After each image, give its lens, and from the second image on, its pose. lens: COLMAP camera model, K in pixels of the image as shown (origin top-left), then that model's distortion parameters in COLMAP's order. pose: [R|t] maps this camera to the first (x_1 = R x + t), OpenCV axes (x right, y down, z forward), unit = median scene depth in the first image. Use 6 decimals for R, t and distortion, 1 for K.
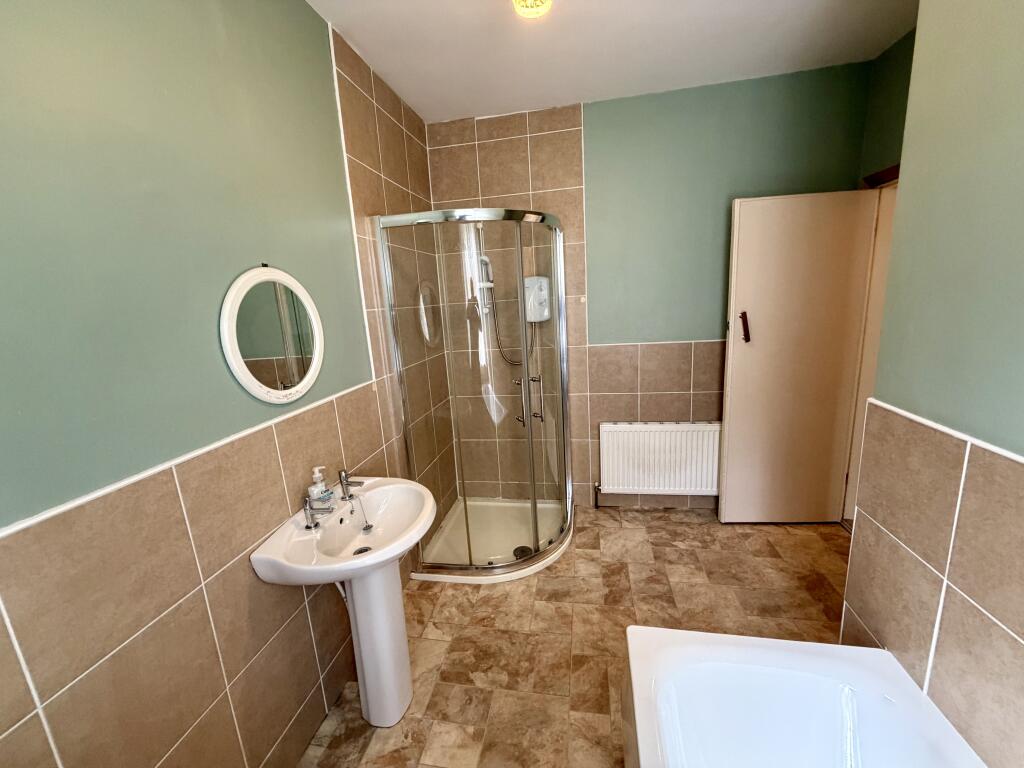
lens RADIAL K [[408.3, 0, 511.9], [0, 408.3, 381.1], [0, 0, 1]] dist [0.001460, 0.000120]
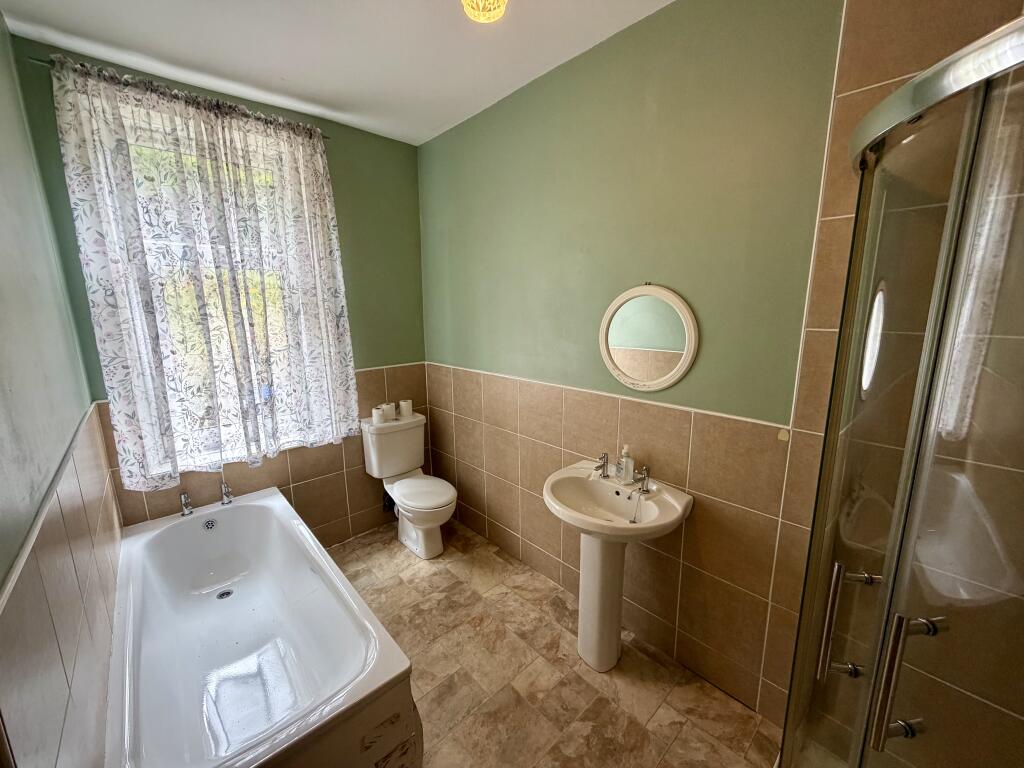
lens RADIAL K [[408.3, 0, 511.0], [0, 408.3, 384.6], [0, 0, 1]] dist [0.001460, 0.000120]
pose [[-0.602369, 0.220381, -0.767192, 0.599087], [-0.112873, 0.927956, 0.355186, -0.333880], [0.790197, 0.300549, -0.534097, 1.212202]]
